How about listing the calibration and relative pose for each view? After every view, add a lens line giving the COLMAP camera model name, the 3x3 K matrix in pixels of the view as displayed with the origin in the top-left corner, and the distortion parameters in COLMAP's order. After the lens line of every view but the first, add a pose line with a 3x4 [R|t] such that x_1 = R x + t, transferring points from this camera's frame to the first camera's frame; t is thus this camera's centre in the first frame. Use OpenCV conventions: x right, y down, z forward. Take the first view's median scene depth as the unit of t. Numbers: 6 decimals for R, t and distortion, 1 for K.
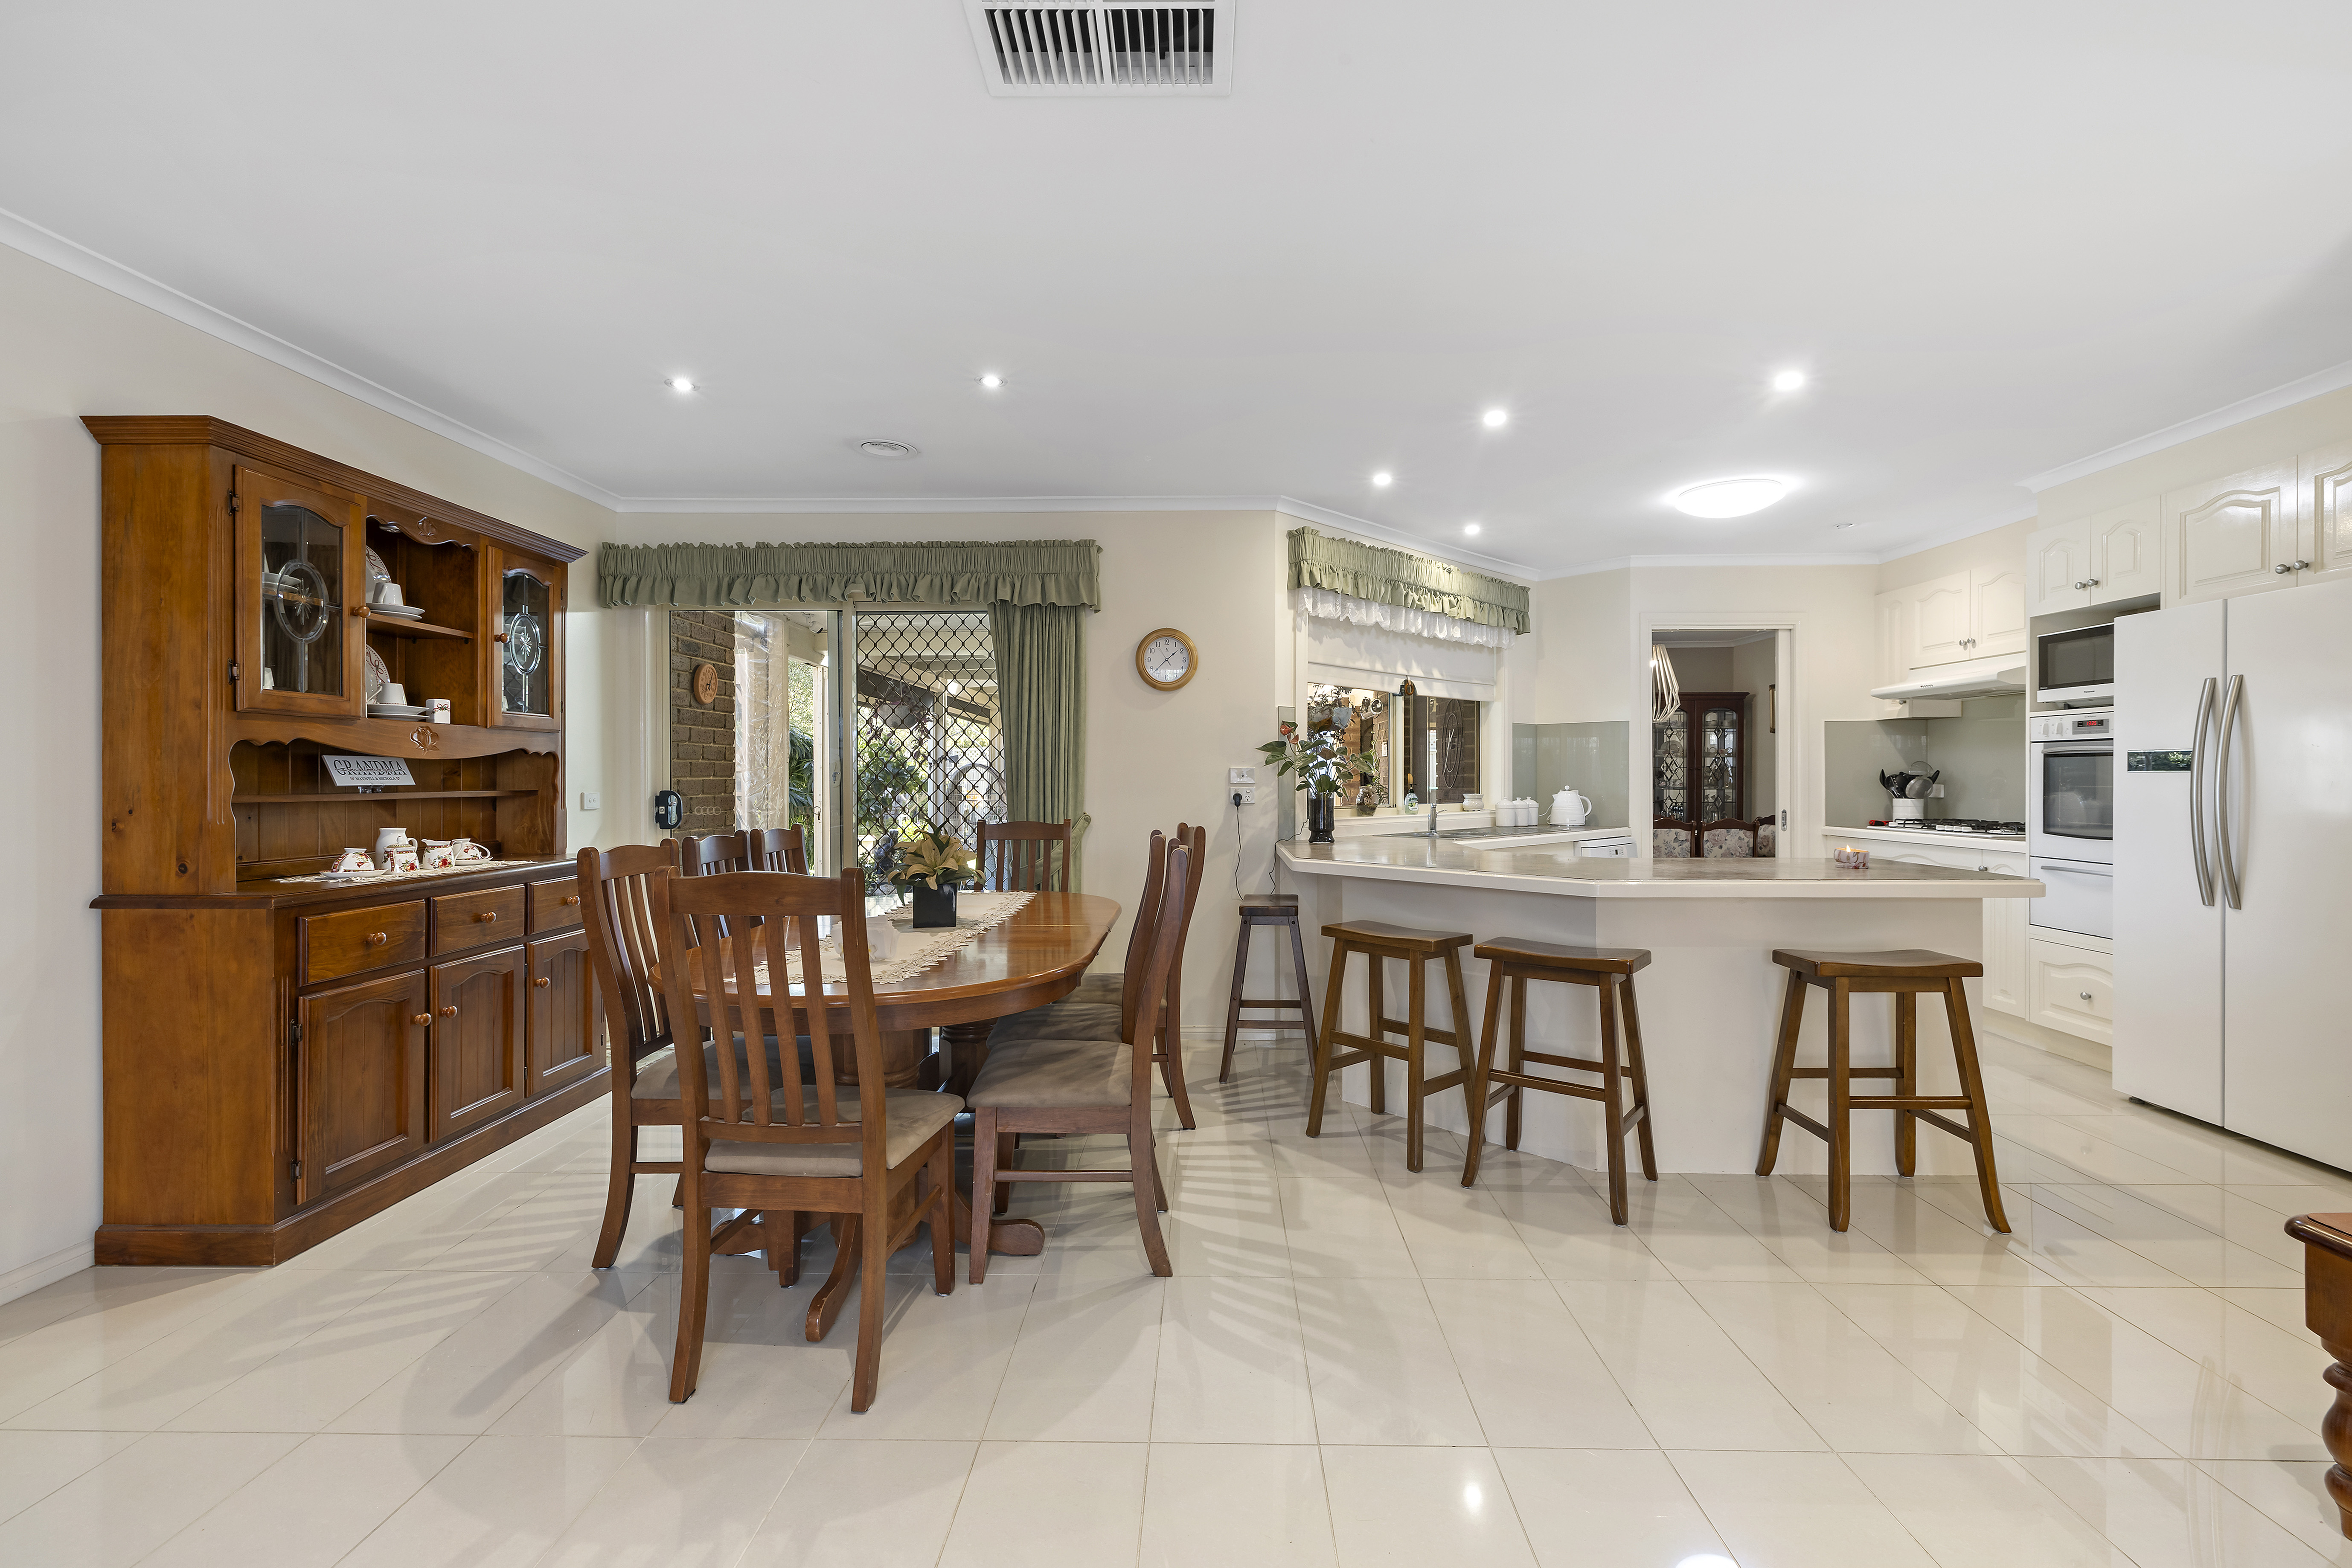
lens RADIAL K [[931.2, 0, 1176.0], [0, 931.2, 784.0], [0, 0, 1]] dist [-0.018356, 0.000048]
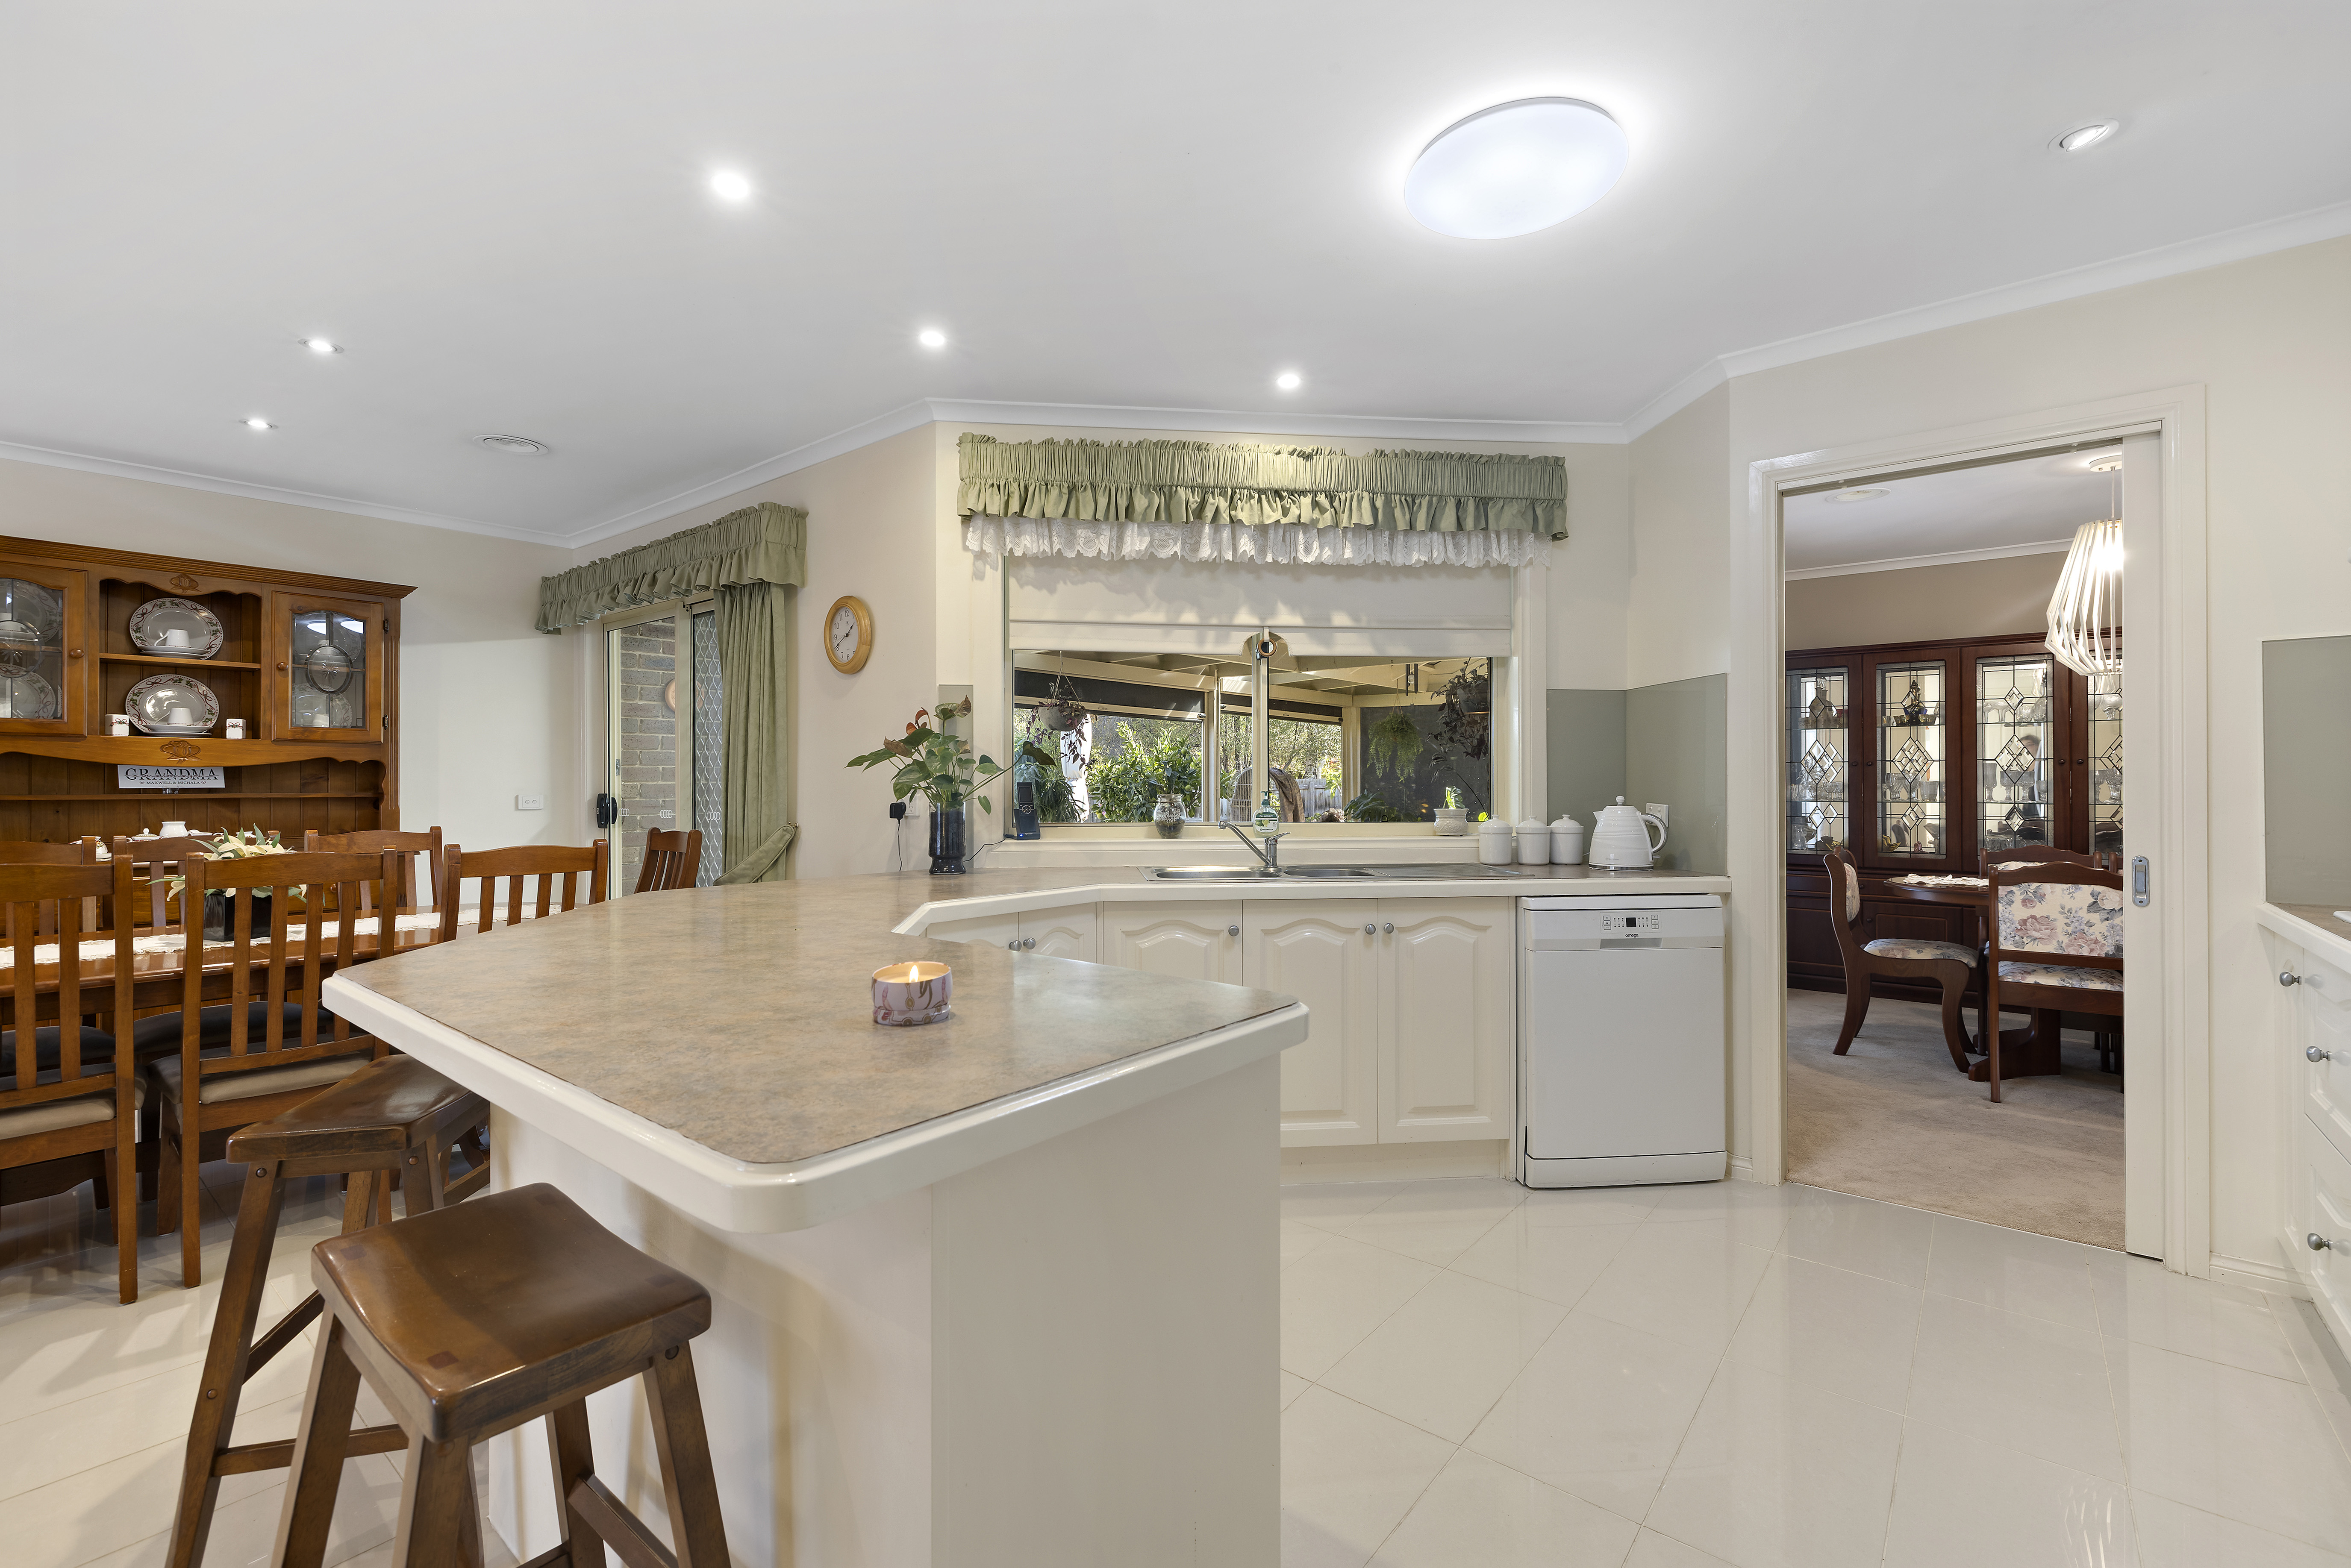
lens RADIAL K [[930.8, 0, 1175.5], [0, 930.8, 784.0], [0, 0, 1]] dist [-0.018356, 0.000048]
pose [[0.825434, 0.000485, -0.564499, 0.595495], [-0.004002, 0.999980, -0.004992, -0.001931], [0.564485, 0.006380, 0.825419, 0.442339]]
